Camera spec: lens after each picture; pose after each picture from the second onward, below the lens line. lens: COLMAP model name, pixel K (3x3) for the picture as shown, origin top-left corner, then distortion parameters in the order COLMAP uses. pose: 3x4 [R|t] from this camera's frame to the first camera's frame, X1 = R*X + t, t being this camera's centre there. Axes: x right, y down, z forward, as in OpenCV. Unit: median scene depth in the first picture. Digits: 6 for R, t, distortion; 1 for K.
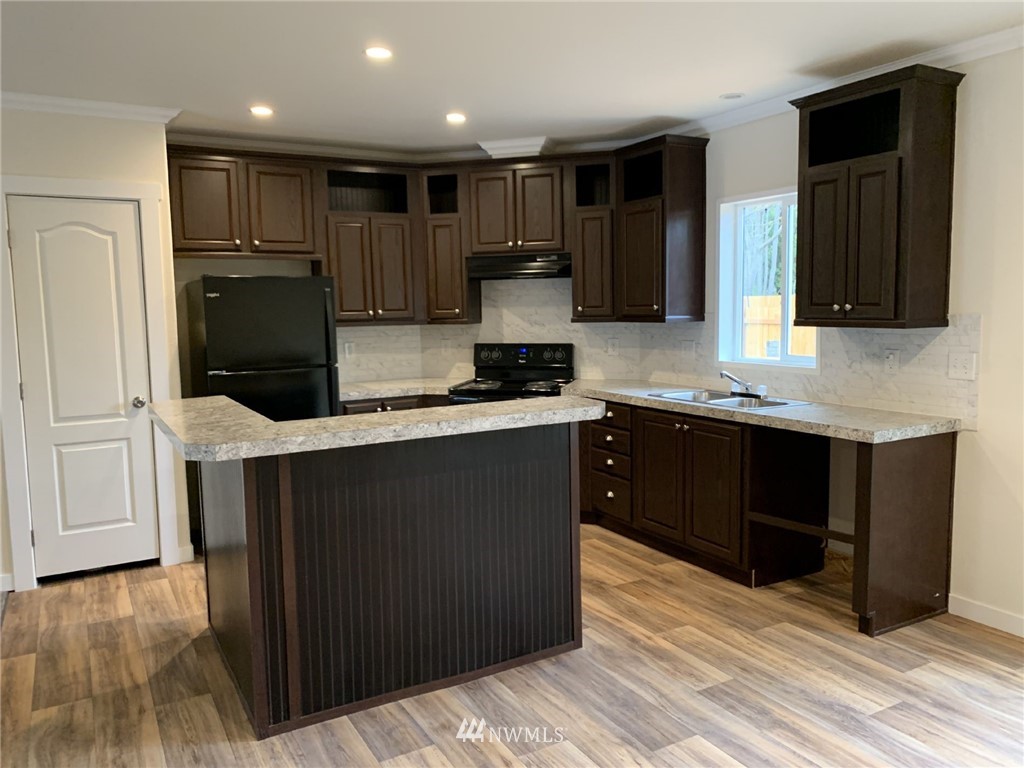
lens RADIAL K [[780.3, 0, 514.6], [0, 780.3, 379.6], [0, 0, 1]] dist [0.021749, -0.017057]
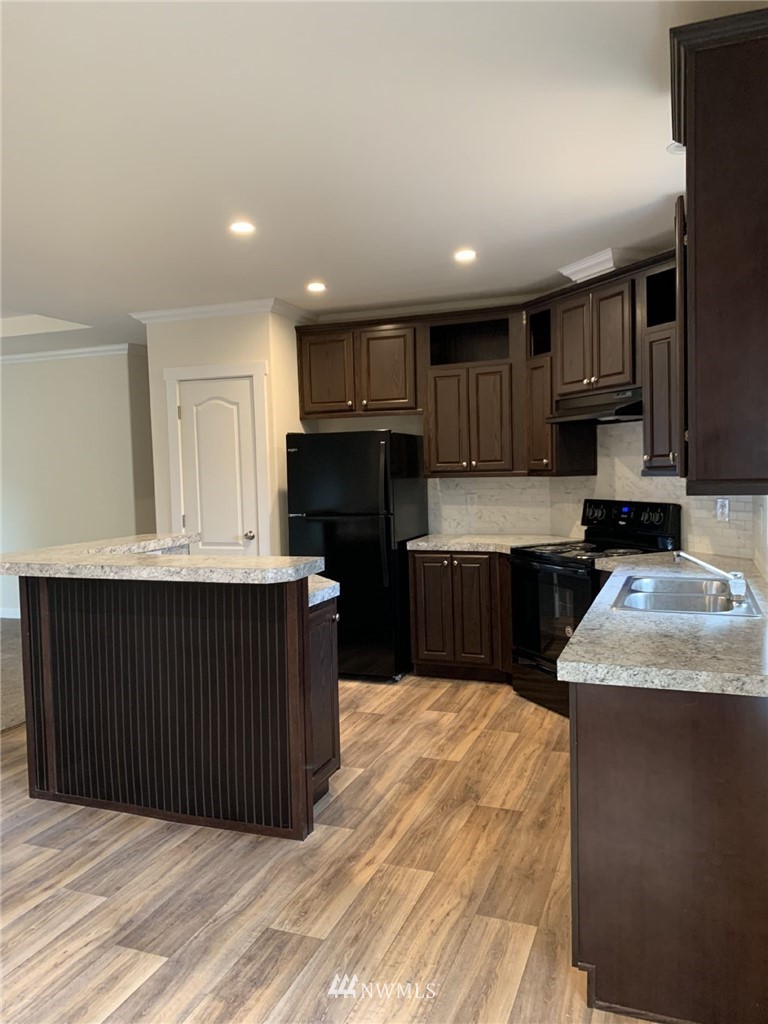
lens RADIAL K [[780.3, 0, 386.2], [0, 780.3, 505.3], [0, 0, 1]] dist [0.021749, -0.017057]
pose [[0.634036, 0.040351, -0.772250, 0.639097], [-0.061755, 0.998090, 0.001449, -0.036271], [0.770833, 0.046772, 0.635317, 0.380341]]
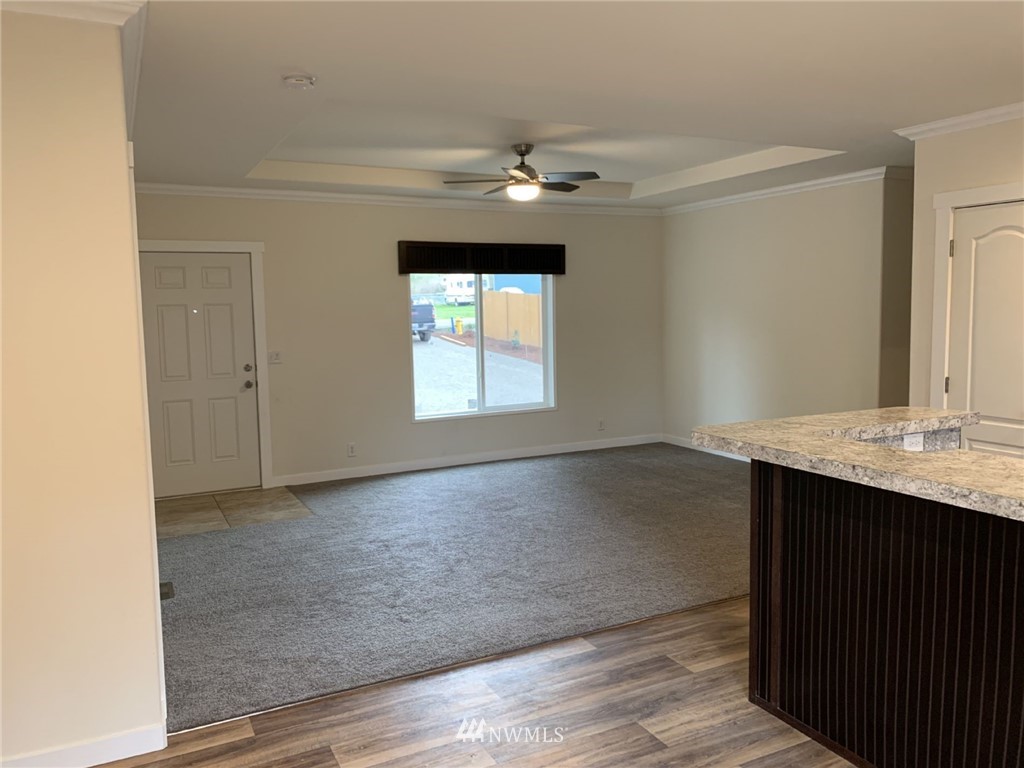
lens RADIAL K [[780.3, 0, 531.0], [0, 780.3, 381.3], [0, 0, 1]] dist [0.021749, -0.017057]
pose [[-0.029843, 0.115644, -0.992842, 0.478873], [-0.084634, 0.989425, 0.117790, -0.068702], [0.995965, 0.087543, -0.019740, 0.414444]]
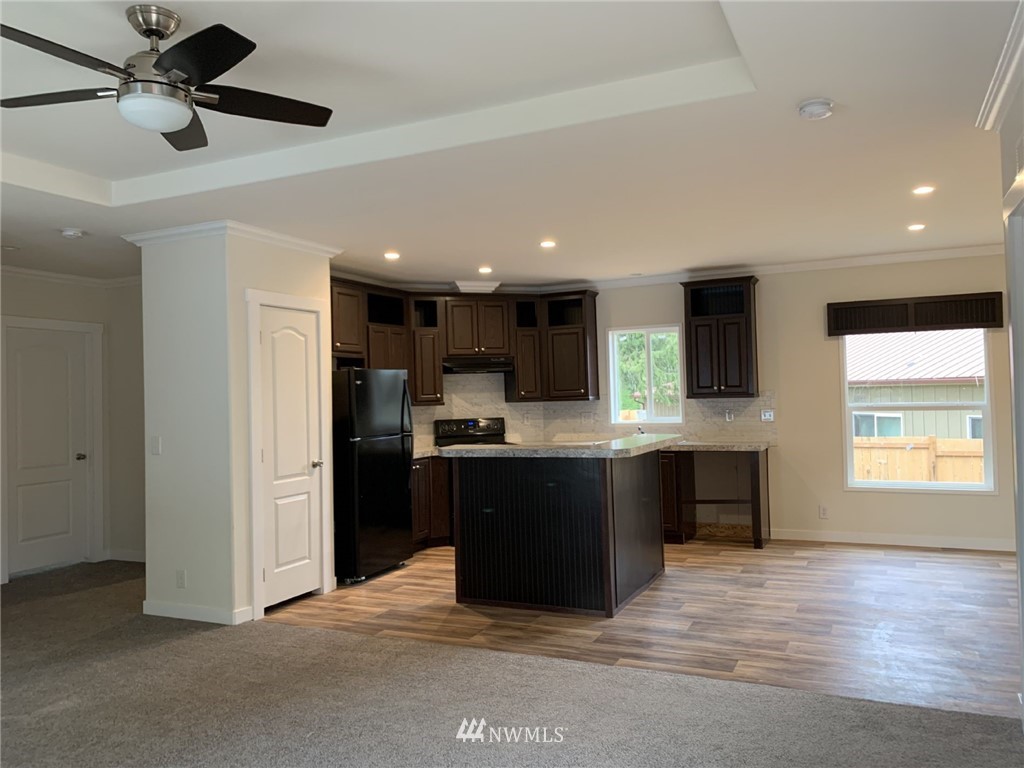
lens RADIAL K [[780.3, 0, 507.7], [0, 780.3, 382.3], [0, 0, 1]] dist [0.021749, -0.017057]
pose [[0.819084, 0.002974, 0.573666, -0.988860], [0.069541, 0.992097, -0.104435, 0.054009], [-0.569443, 0.125434, 0.812404, -0.262902]]
